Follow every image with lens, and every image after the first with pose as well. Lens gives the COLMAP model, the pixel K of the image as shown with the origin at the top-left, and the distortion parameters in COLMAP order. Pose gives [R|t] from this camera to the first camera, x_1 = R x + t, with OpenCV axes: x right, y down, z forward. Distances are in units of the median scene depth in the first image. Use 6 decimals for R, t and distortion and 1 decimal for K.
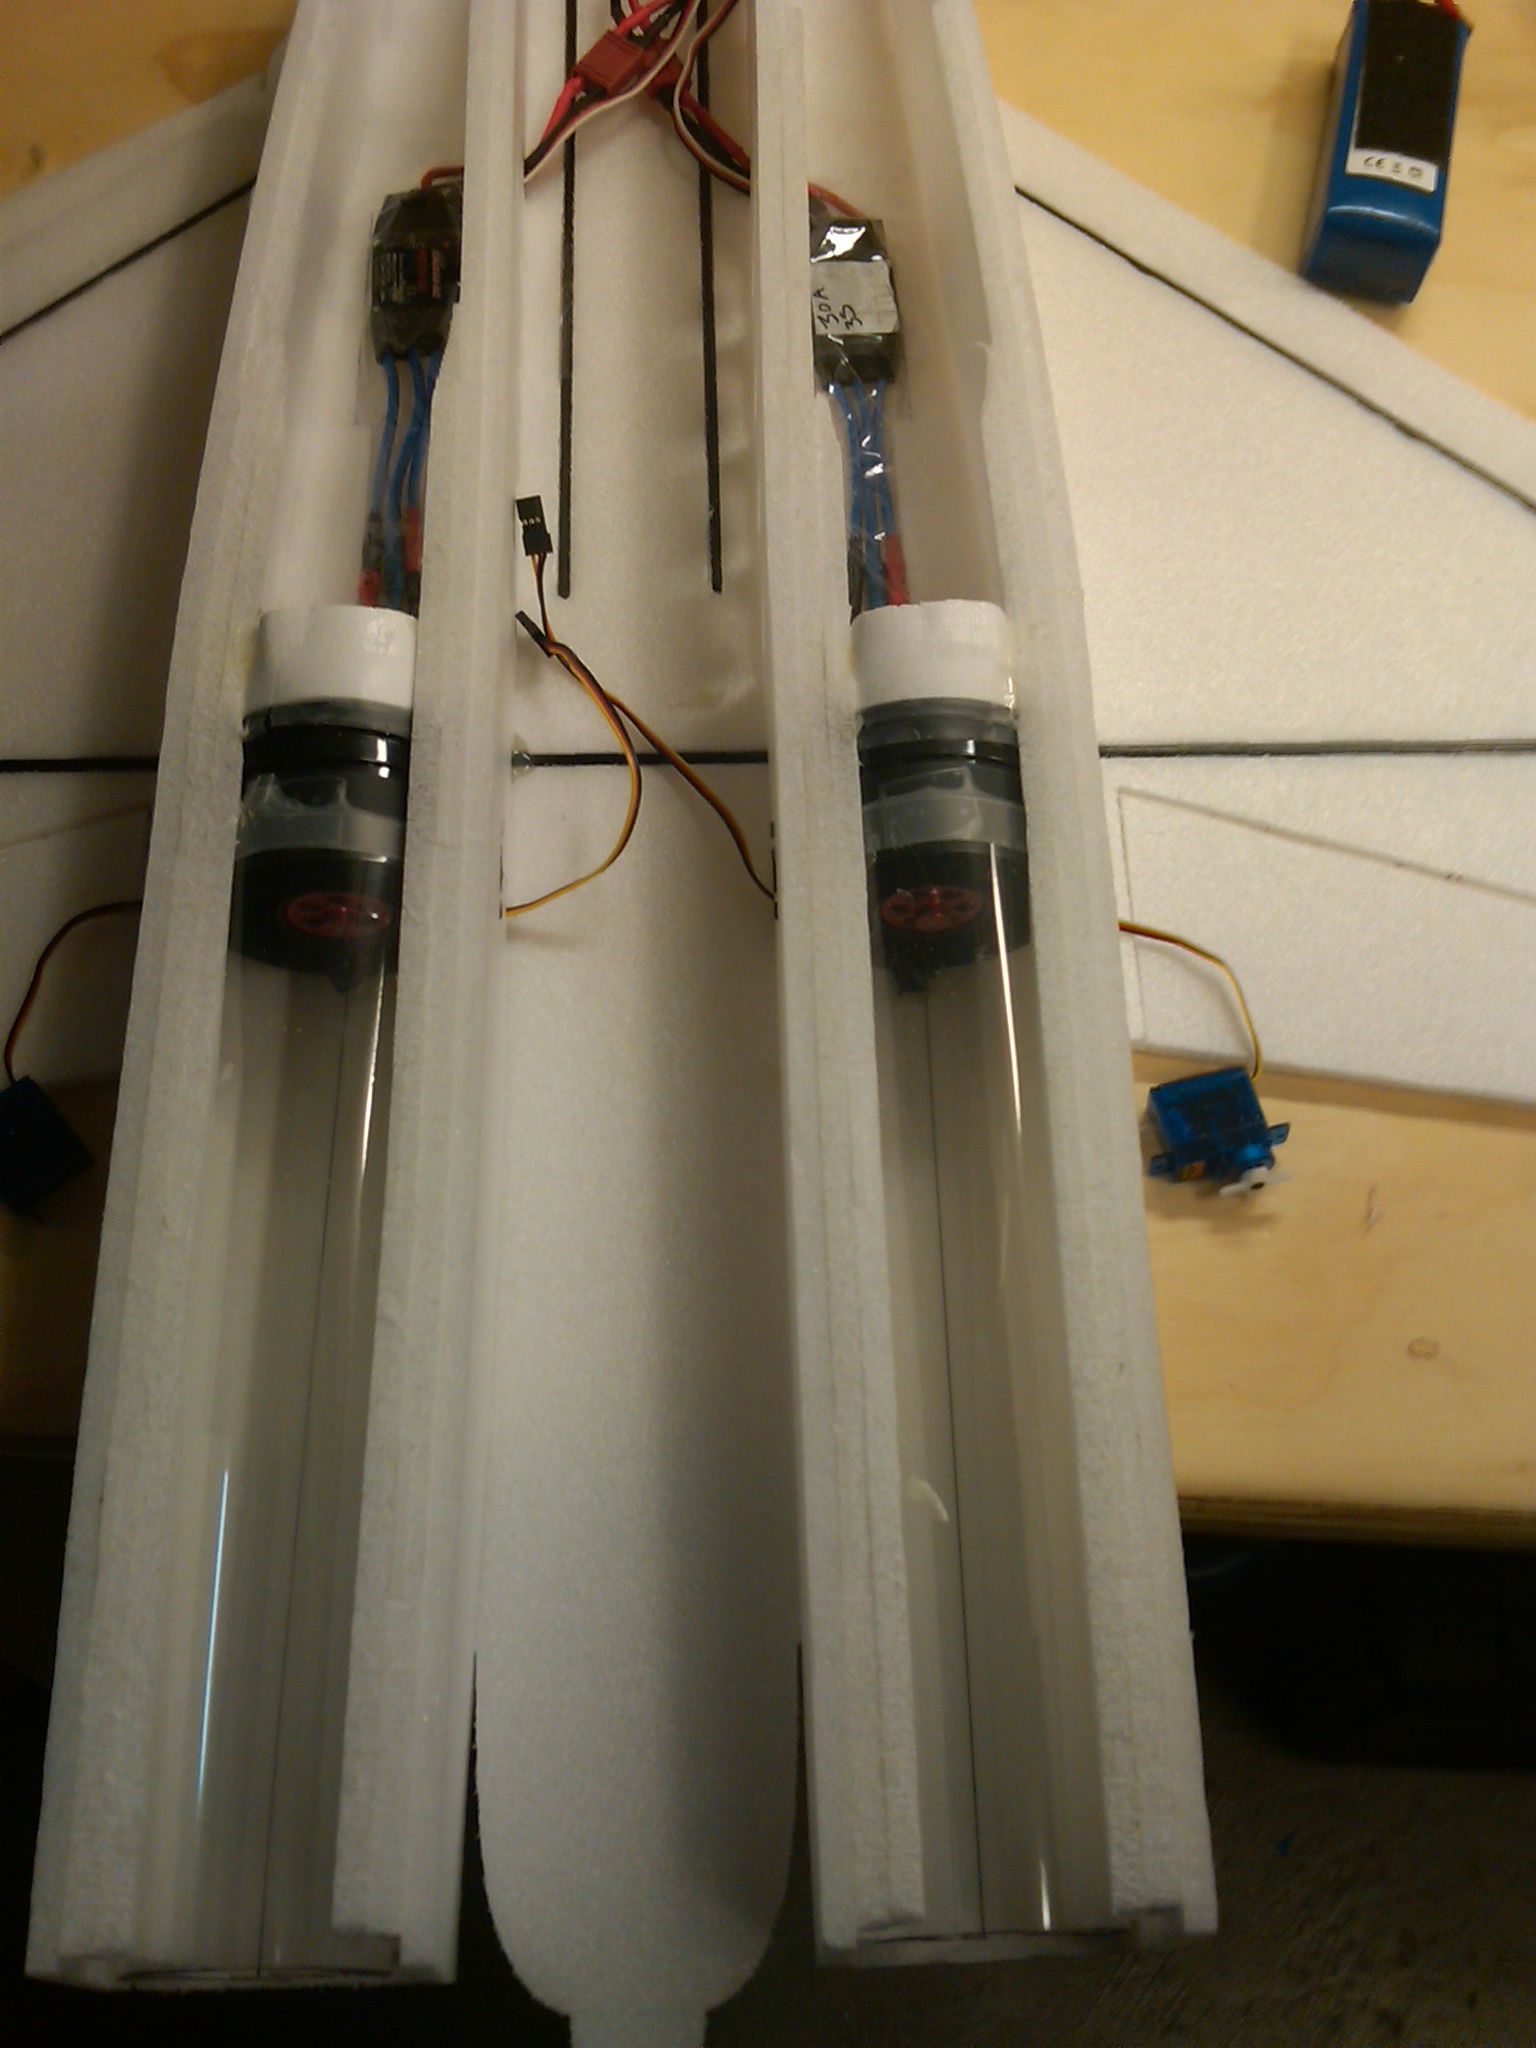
lens RADIAL K [[2174.8, 0, 813.4], [0, 2174.8, 1025.5], [0, 0, 1]] dist [0.123999, -0.437130]
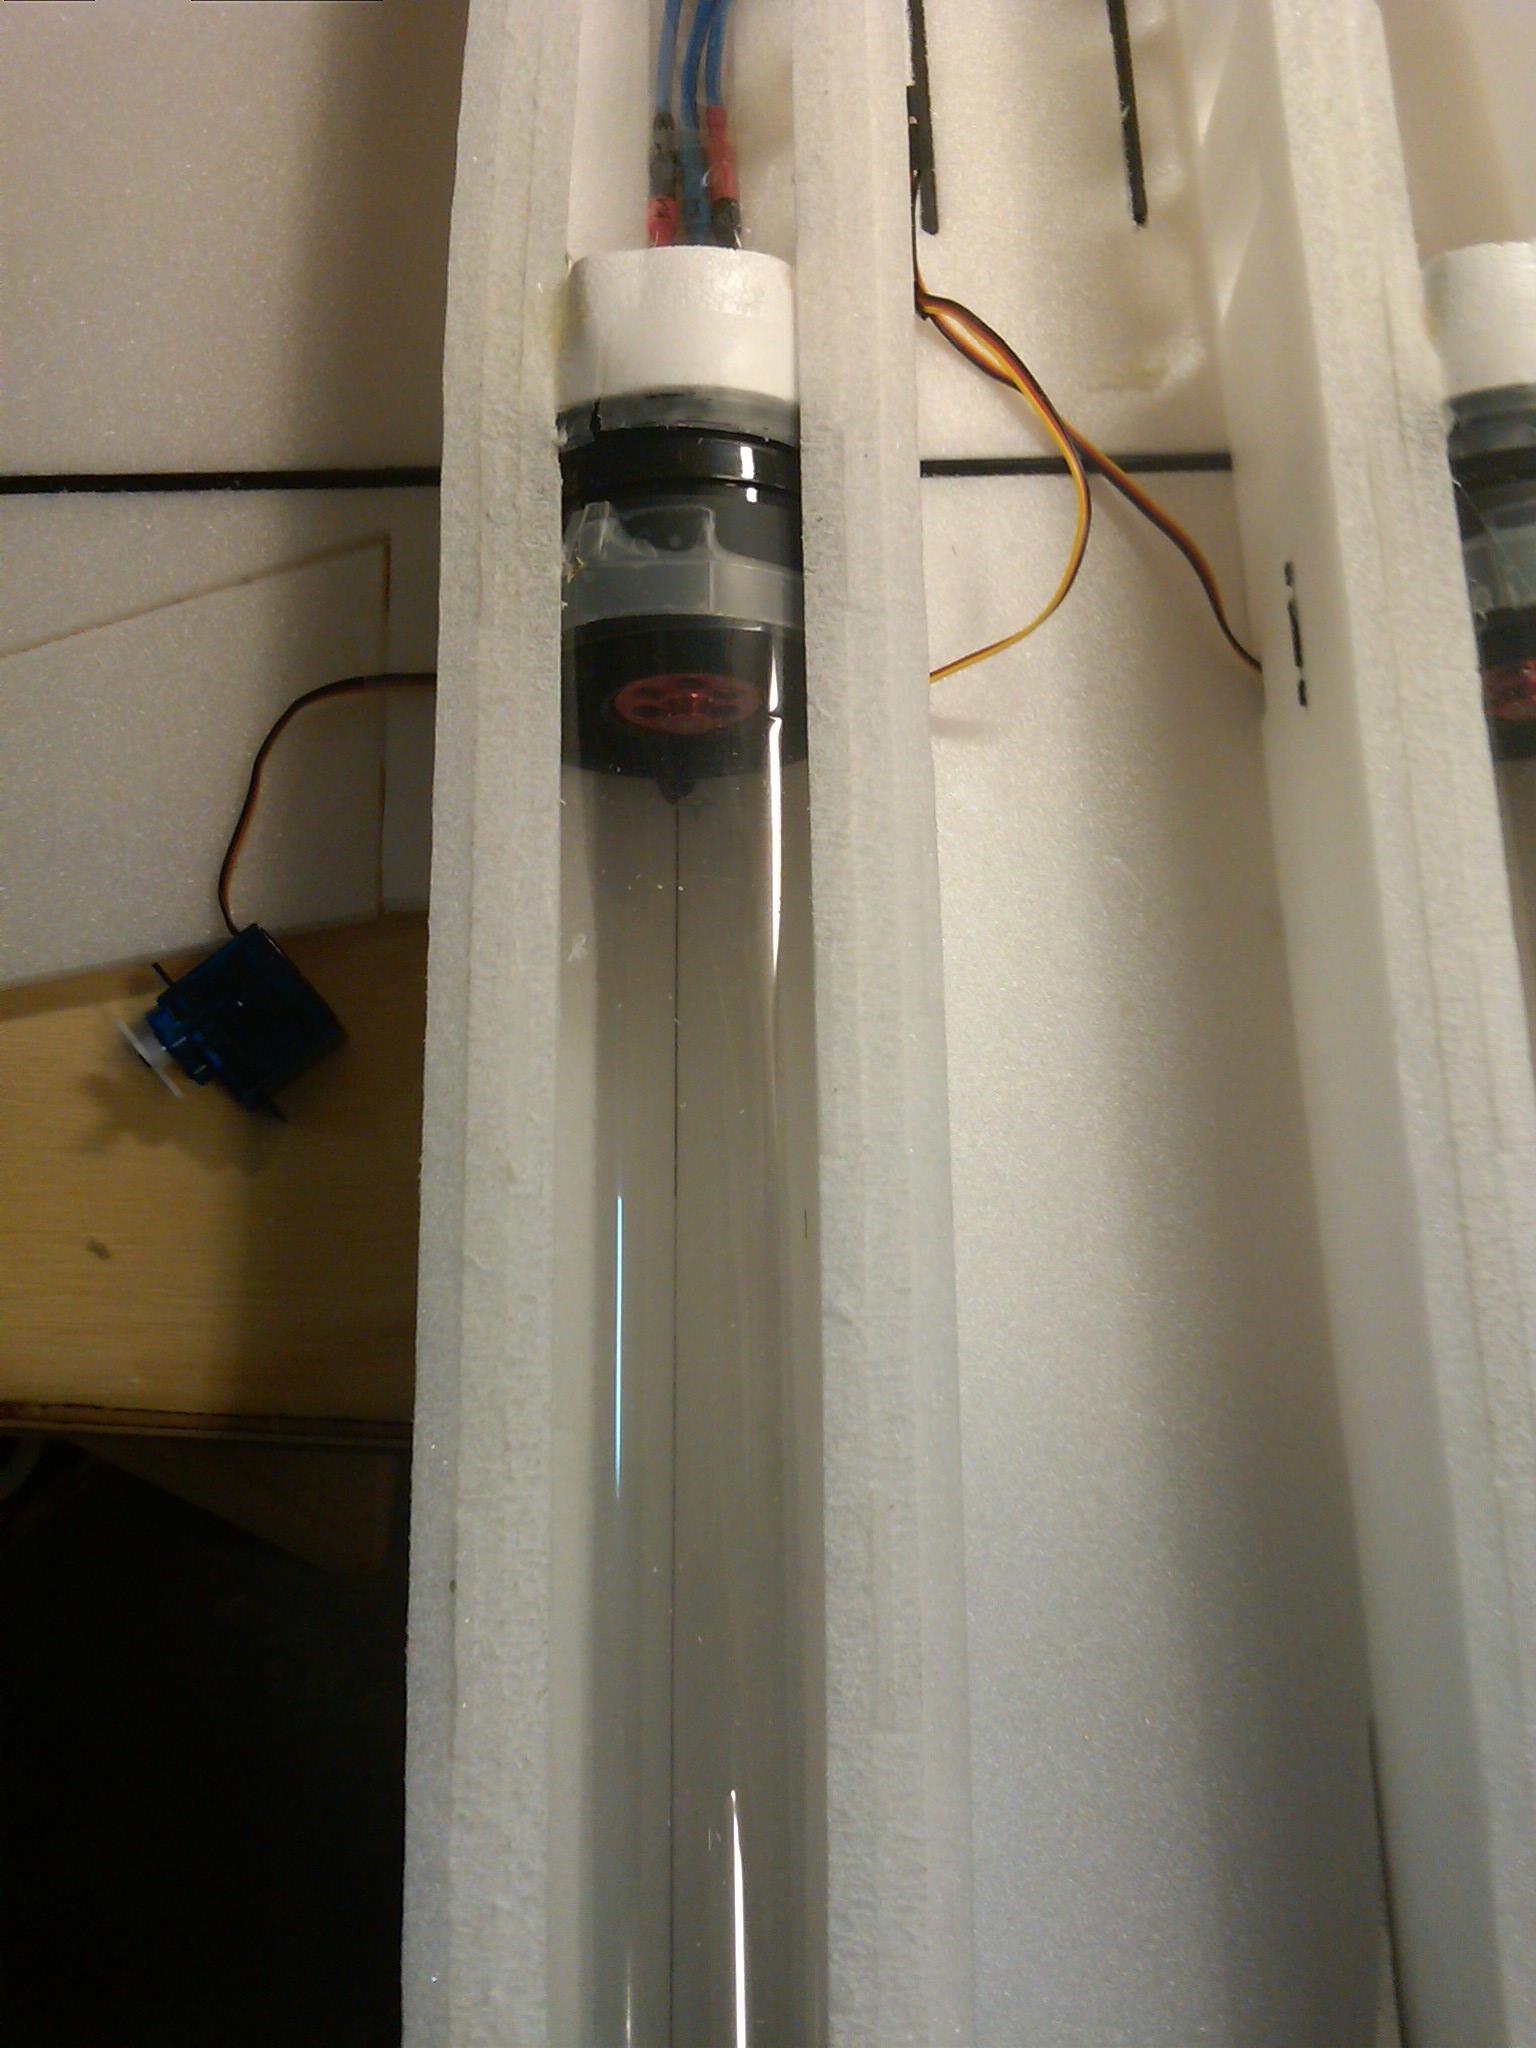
lens RADIAL K [[2174.8, 0, 813.4], [0, 2174.8, 1025.5], [0, 0, 1]] dist [0.123999, -0.437130]
pose [[0.999976, -0.000887, -0.006804, -0.177325], [0.001889, 0.988876, 0.148733, -0.054093], [0.006596, -0.148743, 0.988854, 0.293450]]
